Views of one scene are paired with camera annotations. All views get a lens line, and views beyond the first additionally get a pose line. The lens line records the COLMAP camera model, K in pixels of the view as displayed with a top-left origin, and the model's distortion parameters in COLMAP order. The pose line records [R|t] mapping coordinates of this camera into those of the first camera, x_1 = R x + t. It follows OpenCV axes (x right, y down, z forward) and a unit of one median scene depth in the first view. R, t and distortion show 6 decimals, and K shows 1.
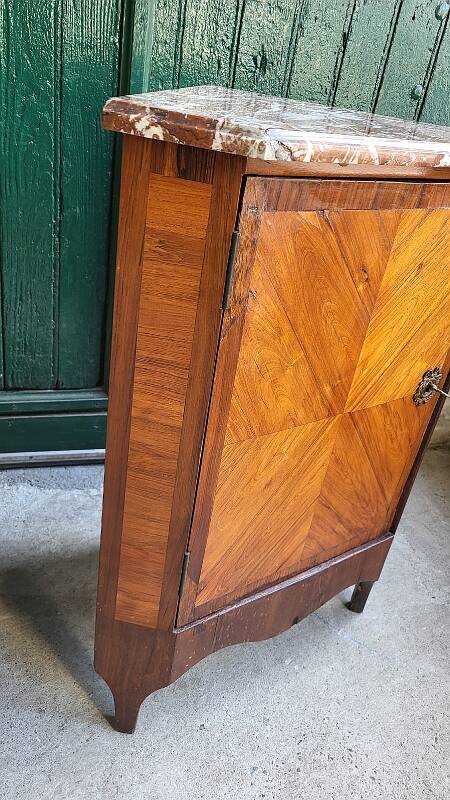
lens RADIAL K [[618.3, 0, 239.6], [0, 618.3, 406.5], [0, 0, 1]] dist [0.042118, -0.014655]
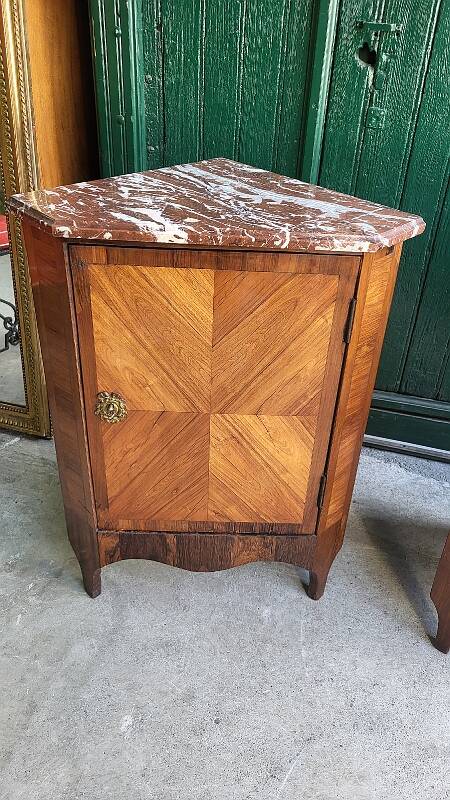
lens RADIAL K [[618.3, 0, 235.9], [0, 618.3, 404.0], [0, 0, 1]] dist [0.042118, -0.014655]
pose [[0.829145, 0.201650, -0.521398, 0.062971], [-0.207594, 0.977049, 0.047749, 0.010736], [0.519061, 0.068648, 0.851976, -0.545683]]
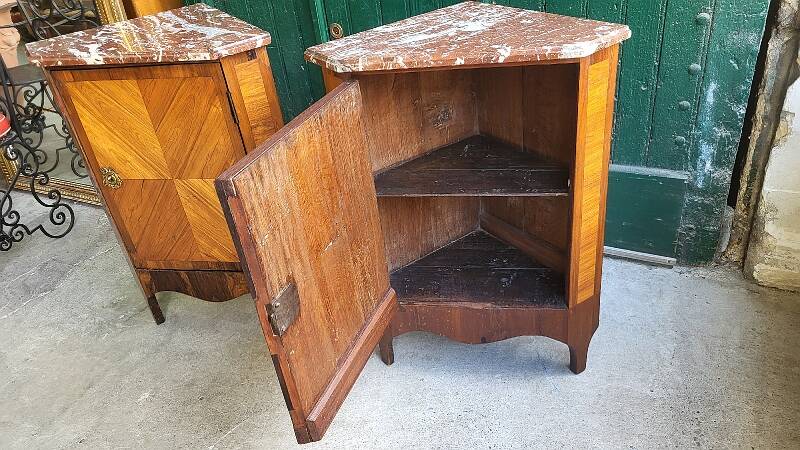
lens RADIAL K [[618.3, 0, 404.8], [0, 618.3, 223.5], [0, 0, 1]] dist [0.042118, -0.014655]
pose [[0.684938, 0.172699, -0.707838, 1.232922], [-0.164438, 0.983078, 0.080735, -0.035553], [0.709803, 0.061097, 0.701746, -0.283473]]
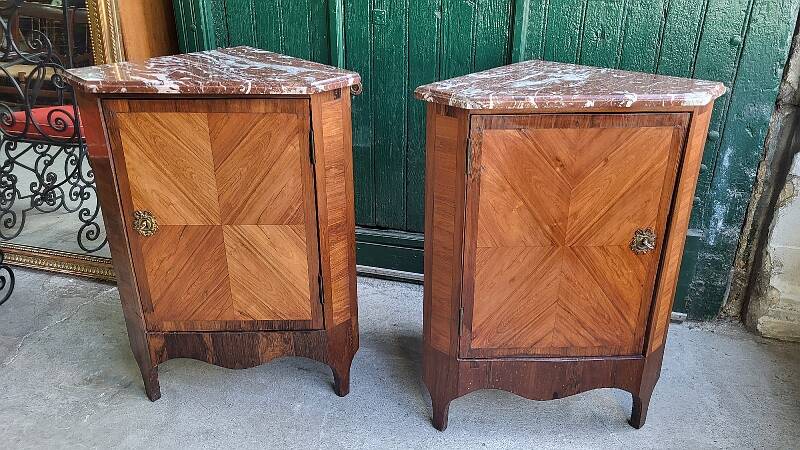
lens RADIAL K [[618.3, 0, 400.4], [0, 618.3, 209.0], [0, 0, 1]] dist [0.042118, -0.014655]
pose [[0.824672, 0.075122, -0.560600, 0.724461], [-0.166991, 0.979296, -0.114423, 0.177248], [0.540398, 0.187977, 0.820143, -0.614175]]
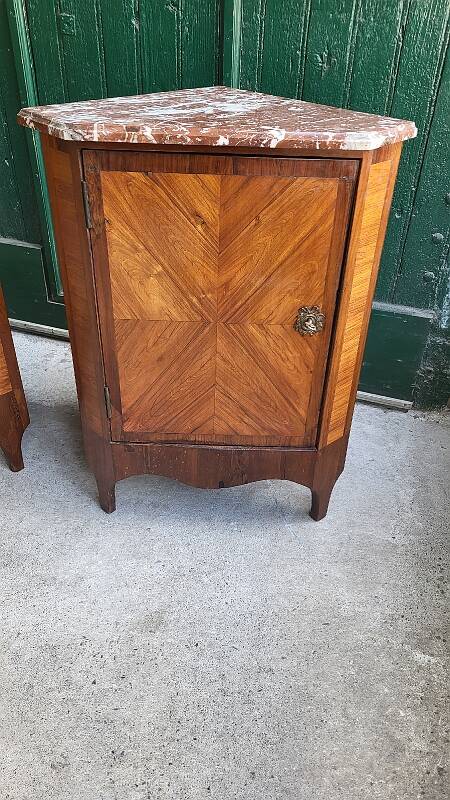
lens RADIAL K [[618.3, 0, 229.8], [0, 618.3, 411.4], [0, 0, 1]] dist [0.042118, -0.014655]
pose [[0.803554, 0.235503, -0.546661, 1.008549], [-0.214892, 0.971240, 0.102537, 0.057911], [0.555087, 0.035079, 0.831052, -0.153431]]
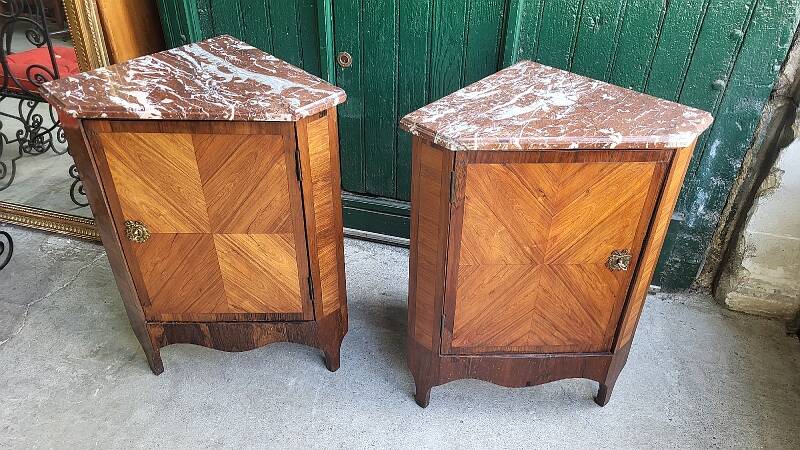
lens RADIAL K [[618.3, 0, 405.0], [0, 618.3, 221.5], [0, 0, 1]] dist [0.042118, -0.014655]
pose [[0.829290, 0.198927, -0.522213, 0.723098], [-0.178940, 0.979819, 0.089082, -0.188815], [0.529395, 0.019570, 0.848149, -0.669457]]
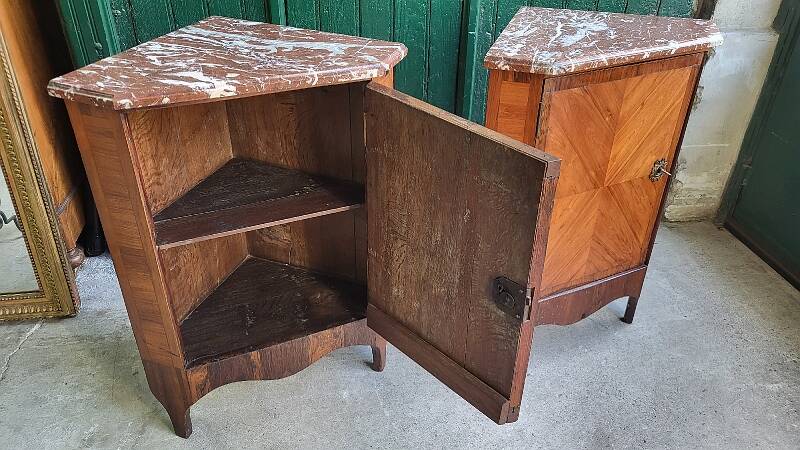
lens RADIAL K [[618.3, 0, 409.8], [0, 618.3, 224.5], [0, 0, 1]] dist [0.042118, -0.014655]
pose [[0.977714, -0.034595, -0.207072, -0.014256], [0.038713, 0.999124, 0.015865, 0.070177], [0.206342, -0.023528, 0.978197, -0.886608]]
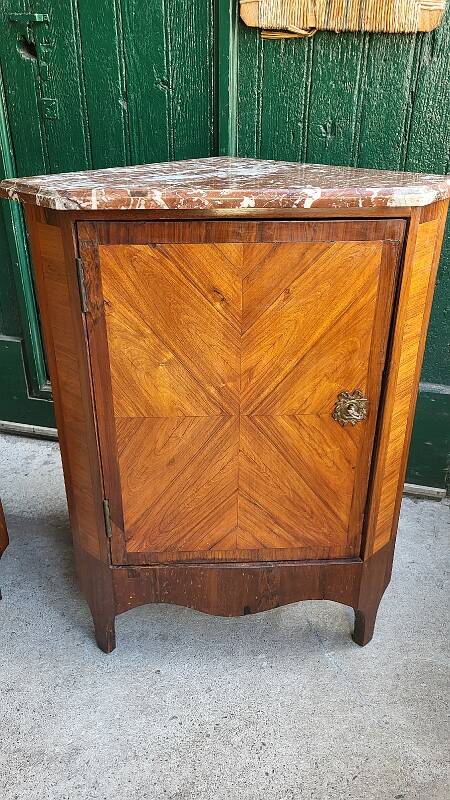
lens RADIAL K [[618.3, 0, 225.8], [0, 618.3, 397.8], [0, 0, 1]] dist [0.042118, -0.014655]
pose [[0.829600, 0.107722, -0.547869, 0.780409], [-0.163084, 0.985174, -0.053242, 0.045389], [0.534011, 0.133518, 0.834868, 0.002174]]
